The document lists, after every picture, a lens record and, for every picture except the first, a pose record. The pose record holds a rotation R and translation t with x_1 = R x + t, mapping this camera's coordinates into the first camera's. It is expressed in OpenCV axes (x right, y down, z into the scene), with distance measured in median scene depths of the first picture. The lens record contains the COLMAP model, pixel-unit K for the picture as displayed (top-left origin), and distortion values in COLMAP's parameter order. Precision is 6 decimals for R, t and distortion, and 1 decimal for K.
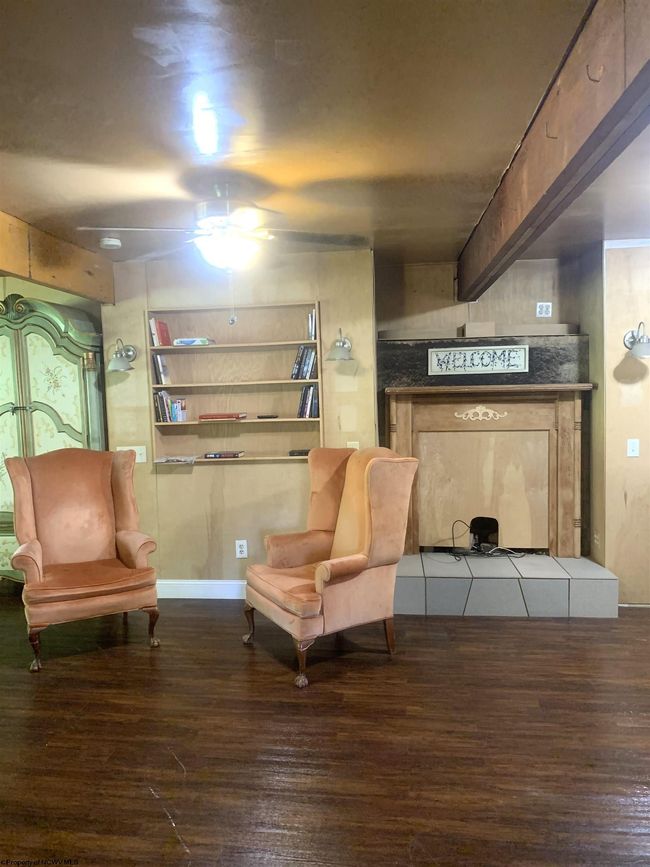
lens RADIAL K [[668.6, 0, 322.2], [0, 668.6, 435.2], [0, 0, 1]] dist [0.009716, 0.007273]
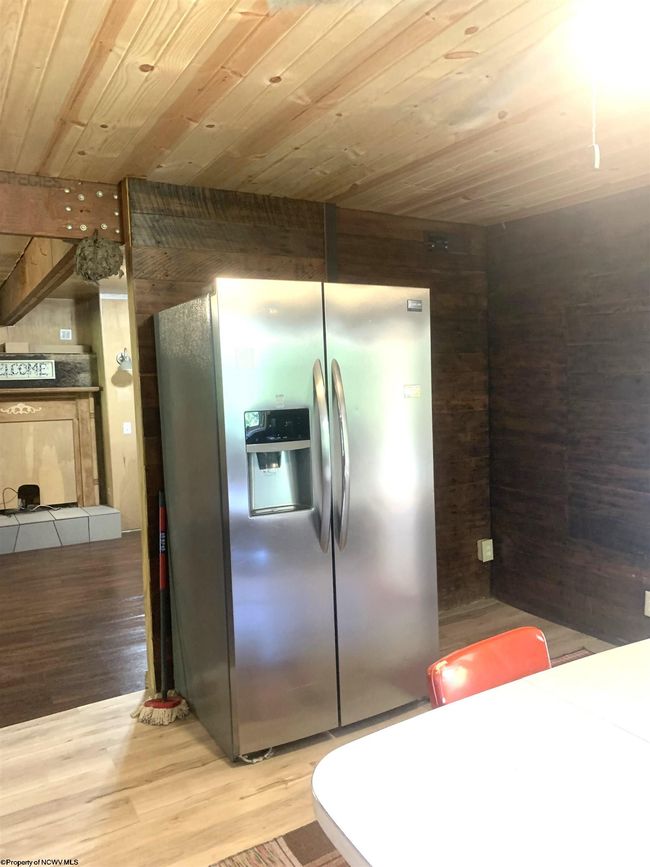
lens RADIAL K [[668.6, 0, 323.5], [0, 668.6, 435.3], [0, 0, 1]] dist [0.009716, 0.007273]
pose [[0.809819, -0.046605, 0.584826, -0.067379], [0.050135, 0.998691, 0.010163, 0.039148], [-0.584534, 0.021091, 0.811095, -0.480201]]
